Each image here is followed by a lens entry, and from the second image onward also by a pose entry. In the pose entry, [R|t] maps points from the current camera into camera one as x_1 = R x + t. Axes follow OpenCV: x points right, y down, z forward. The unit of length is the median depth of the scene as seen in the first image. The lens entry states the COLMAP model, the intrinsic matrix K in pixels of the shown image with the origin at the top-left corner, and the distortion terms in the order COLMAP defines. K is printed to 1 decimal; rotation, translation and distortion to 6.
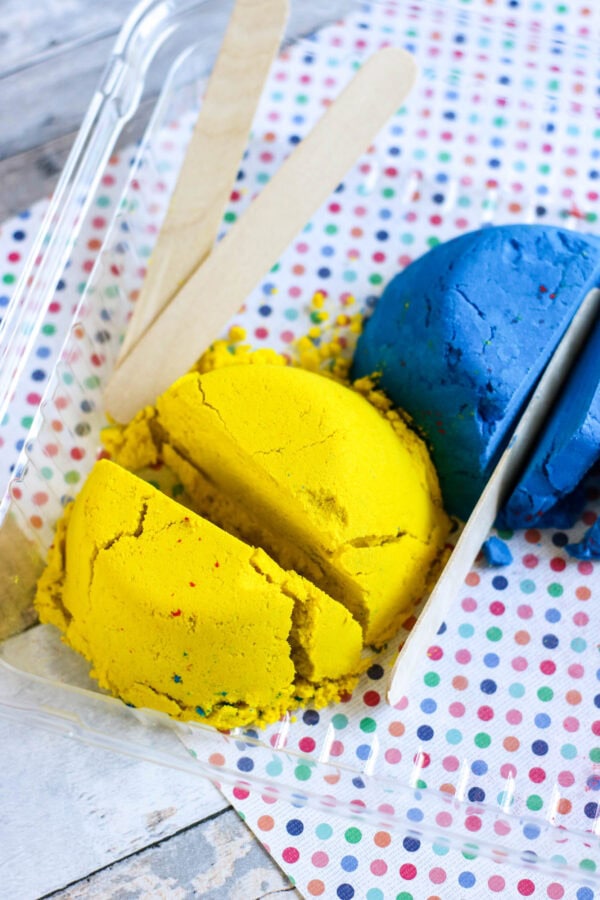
lens RADIAL K [[2061.6, 0, 300.0], [0, 2061.6, 450.0], [0, 0, 1]] dist [-0.084188, -0.156329]
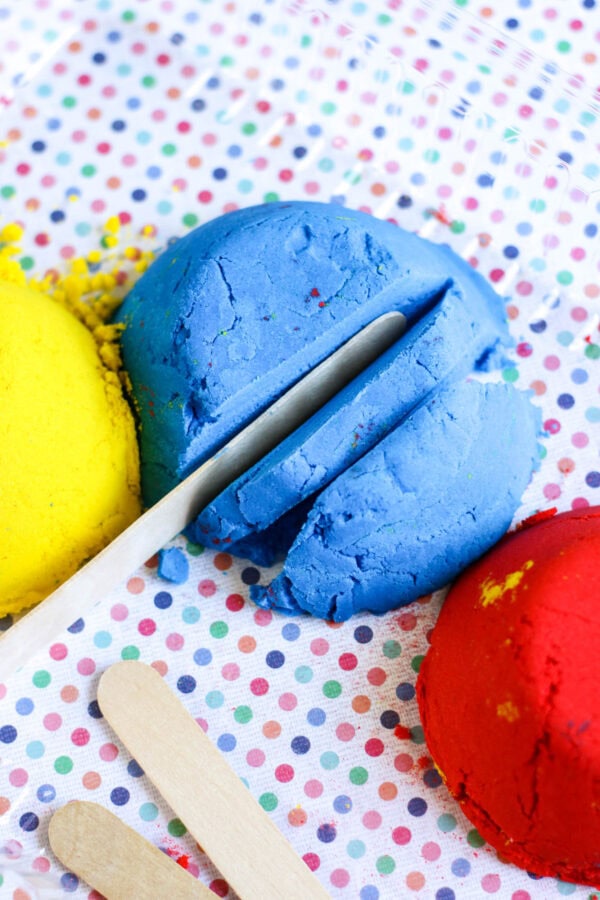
lens RADIAL K [[2061.6, 0, 300.0], [0, 2061.6, 450.0], [0, 0, 1]] dist [-0.084188, -0.156329]
pose [[0.934342, 0.322328, -0.152020, 0.261766], [-0.308955, 0.945232, 0.105280, -0.104176], [0.177629, -0.051401, 0.982754, 0.160193]]
